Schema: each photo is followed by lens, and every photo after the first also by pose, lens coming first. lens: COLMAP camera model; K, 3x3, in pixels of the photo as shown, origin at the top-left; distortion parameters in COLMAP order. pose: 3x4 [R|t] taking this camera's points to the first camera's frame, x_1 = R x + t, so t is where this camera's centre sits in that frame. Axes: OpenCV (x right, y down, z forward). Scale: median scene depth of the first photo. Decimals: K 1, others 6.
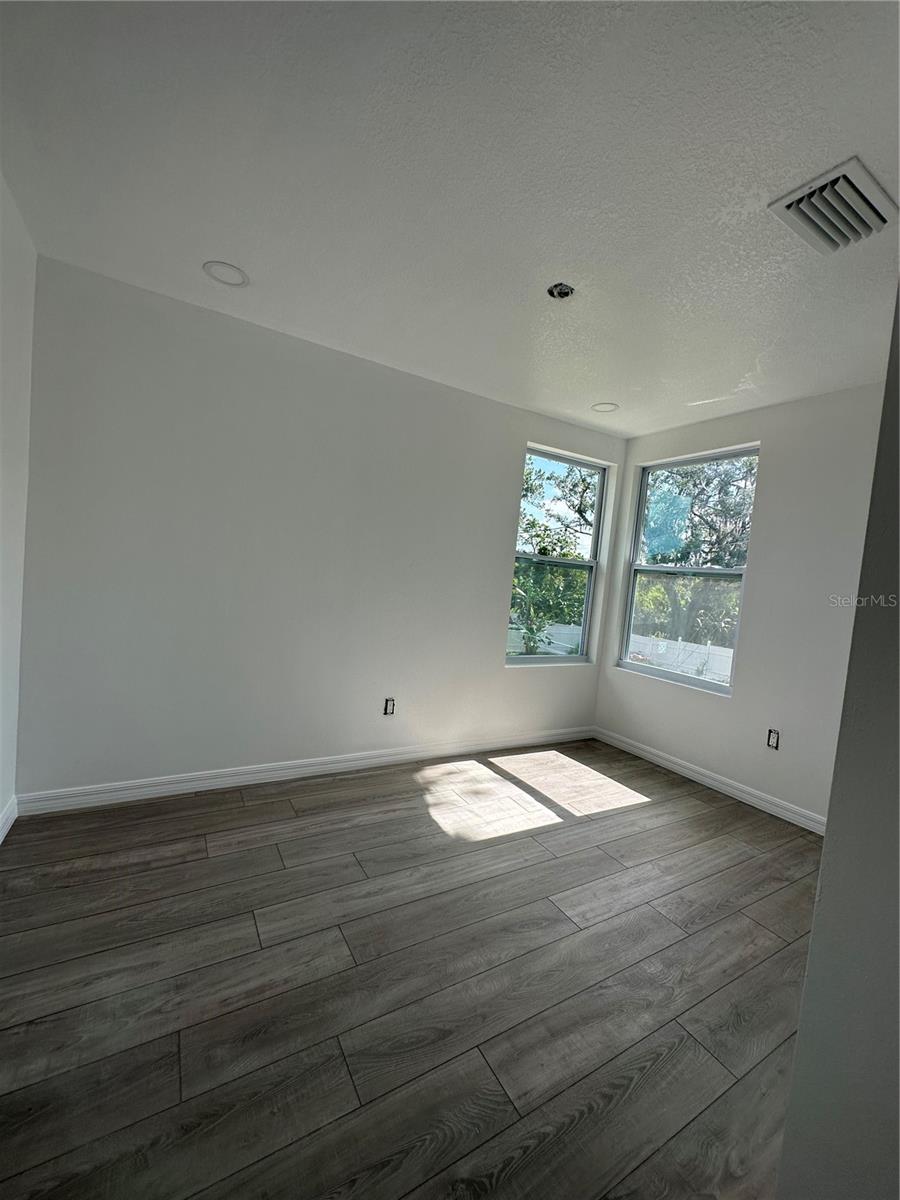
lens RADIAL K [[479.6, 0, 450.0], [0, 479.6, 600.0], [0, 0, 1]] dist [0.000379, 0.000012]
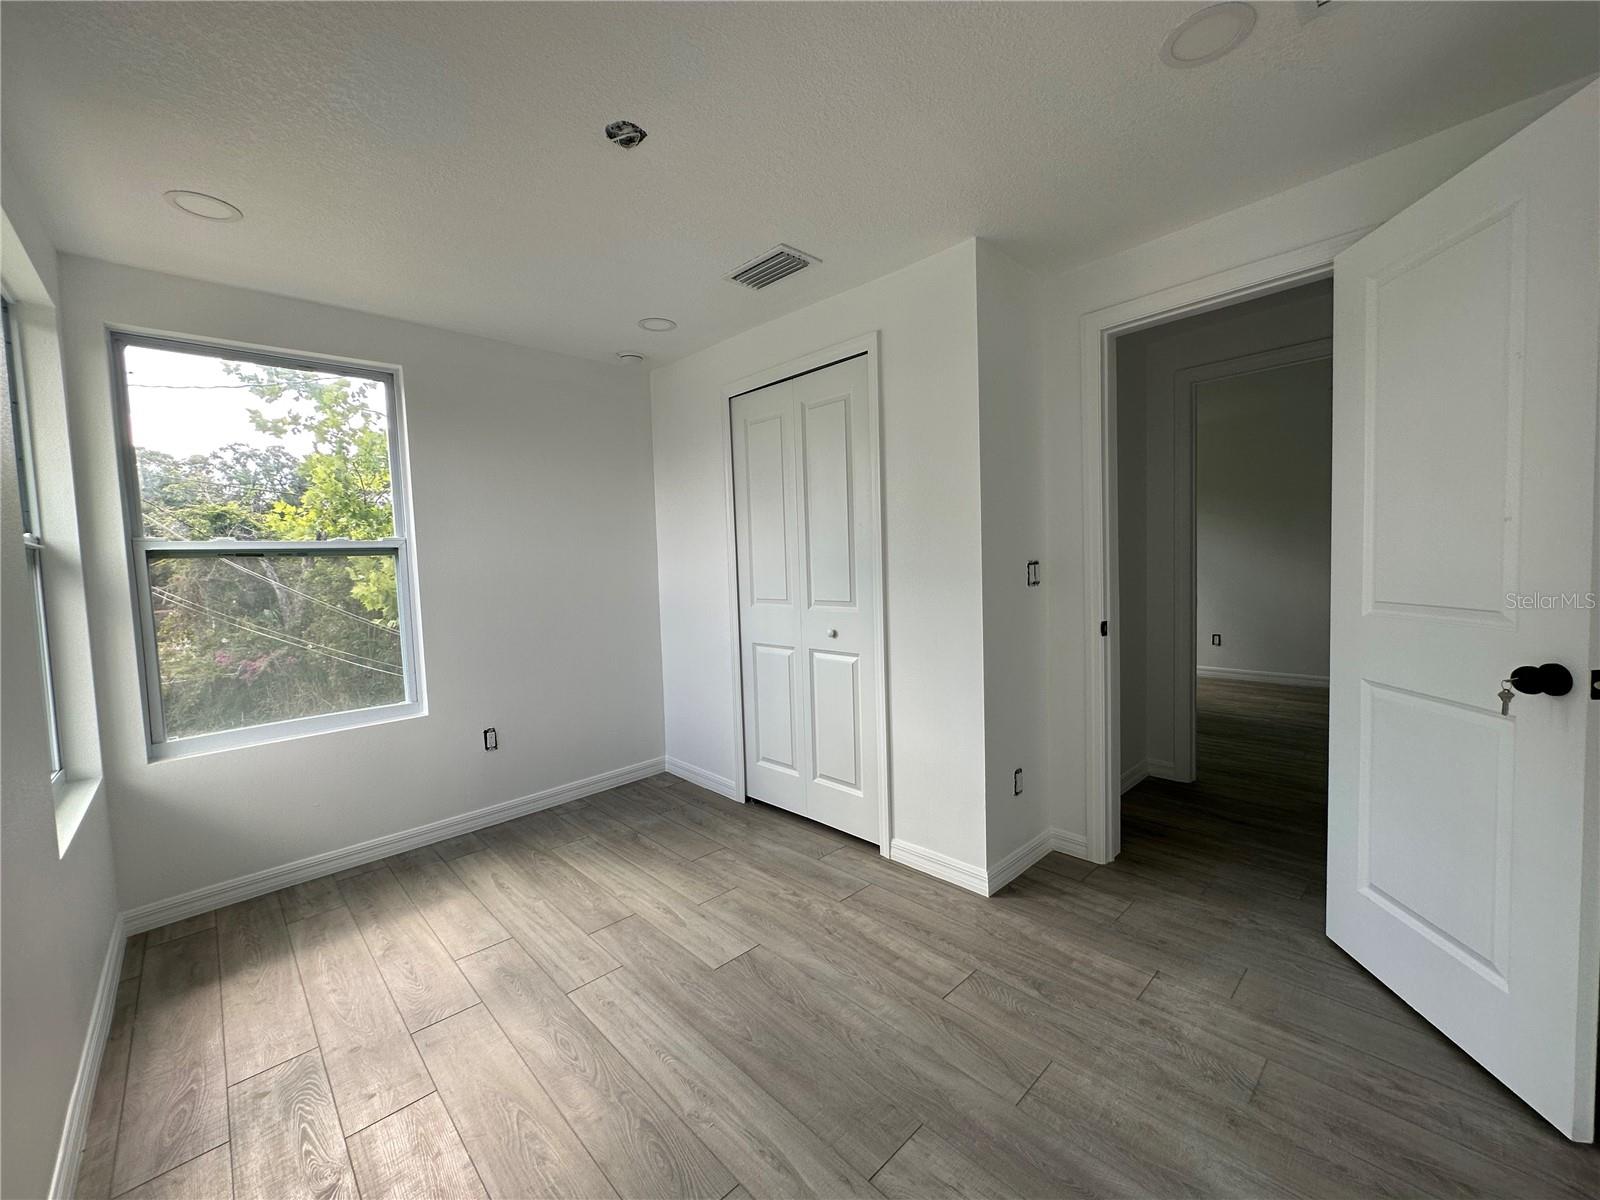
lens RADIAL K [[639.5, 0, 800.0], [0, 639.5, 600.0], [0, 0, 1]] dist [0.000379, 0.000012]
pose [[-0.228173, -0.138451, 0.963726, -0.799284], [0.073993, 0.984509, 0.158956, -0.144770], [-0.970805, 0.107578, -0.214394, 1.076155]]
